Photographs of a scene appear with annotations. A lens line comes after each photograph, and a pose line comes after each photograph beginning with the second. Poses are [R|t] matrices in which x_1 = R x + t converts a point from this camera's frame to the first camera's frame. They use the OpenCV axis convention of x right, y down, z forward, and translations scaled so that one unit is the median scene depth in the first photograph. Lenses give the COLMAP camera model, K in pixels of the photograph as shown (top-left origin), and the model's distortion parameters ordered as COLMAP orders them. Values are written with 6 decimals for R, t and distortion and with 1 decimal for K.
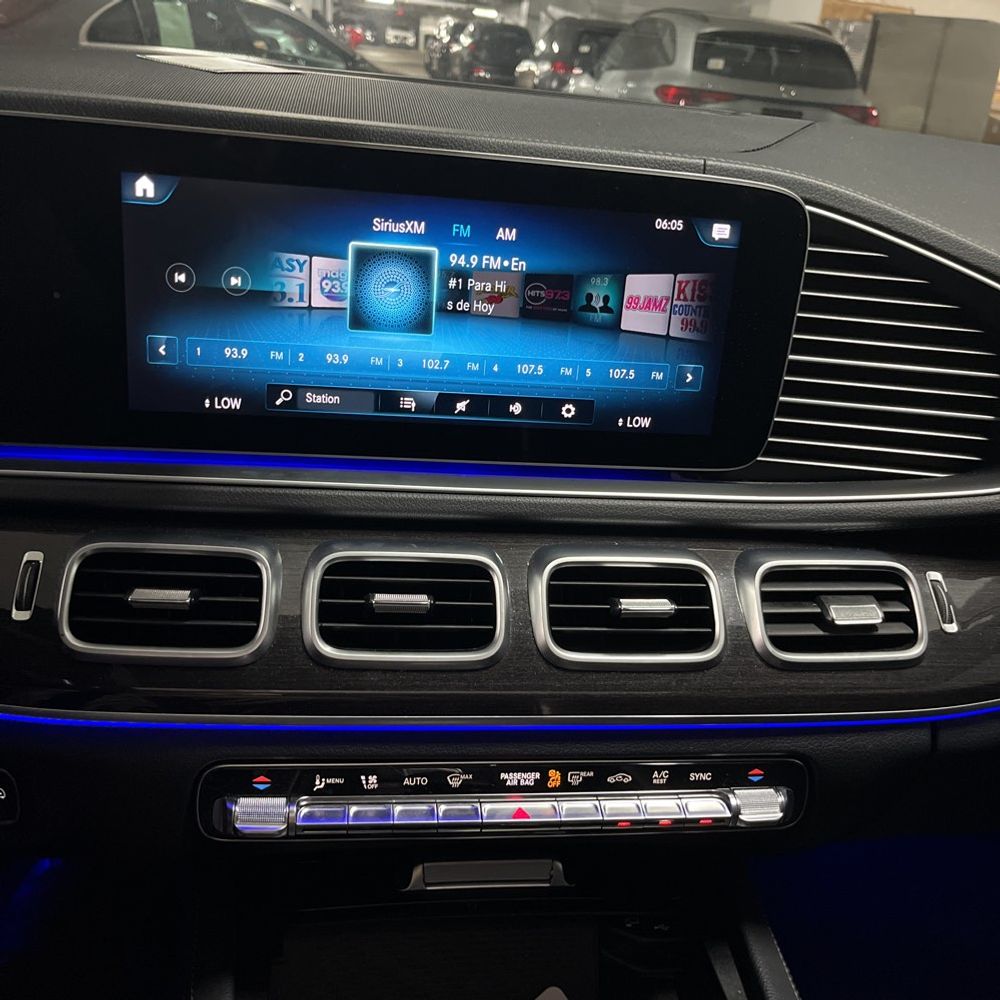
lens RADIAL K [[1015.8, 0, 491.2], [0, 1015.8, 499.9], [0, 0, 1]] dist [0.023557, 0.000000]
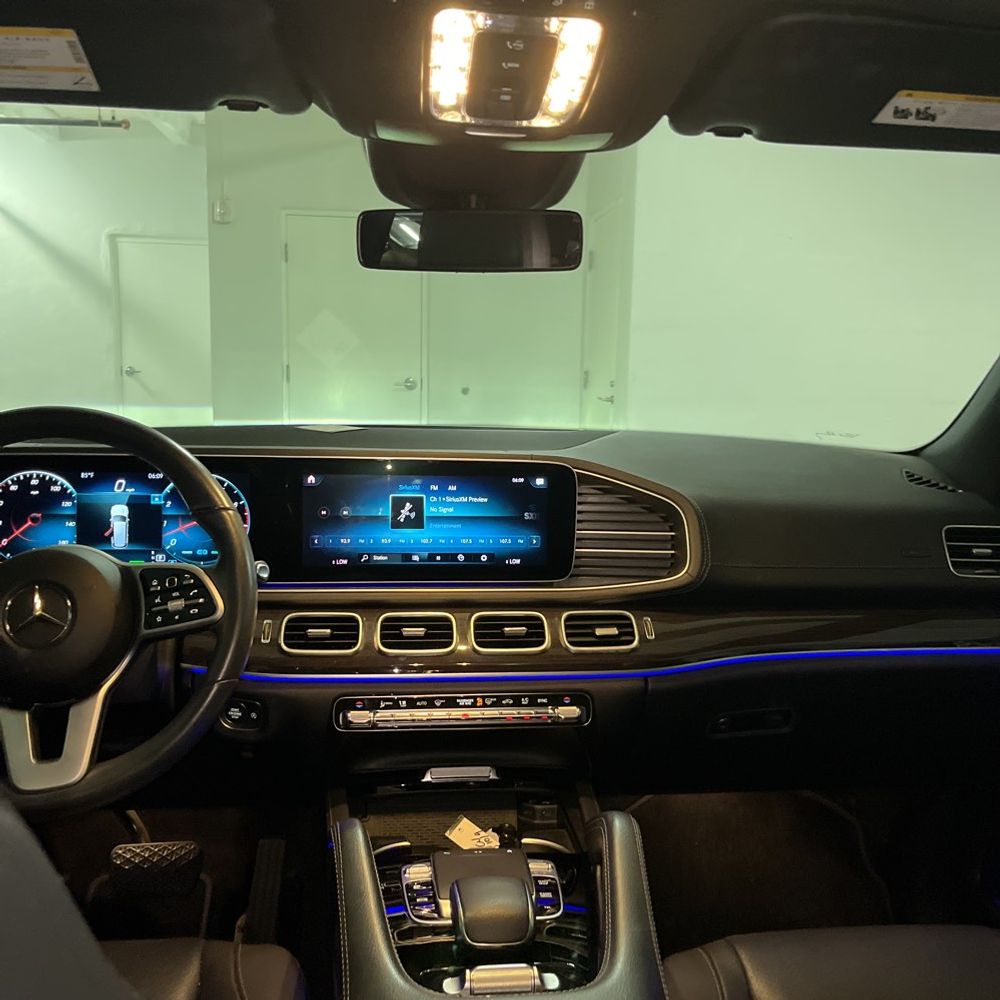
lens RADIAL K [[1015.8, 0, 503.2], [0, 1015.8, 499.4], [0, 0, 1]] dist [0.023557, 0.000000]
pose [[0.997191, -0.067298, -0.032865, 0.222705], [0.055087, 0.956365, -0.286933, 0.495661], [0.050741, 0.284317, 0.957387, -1.393640]]
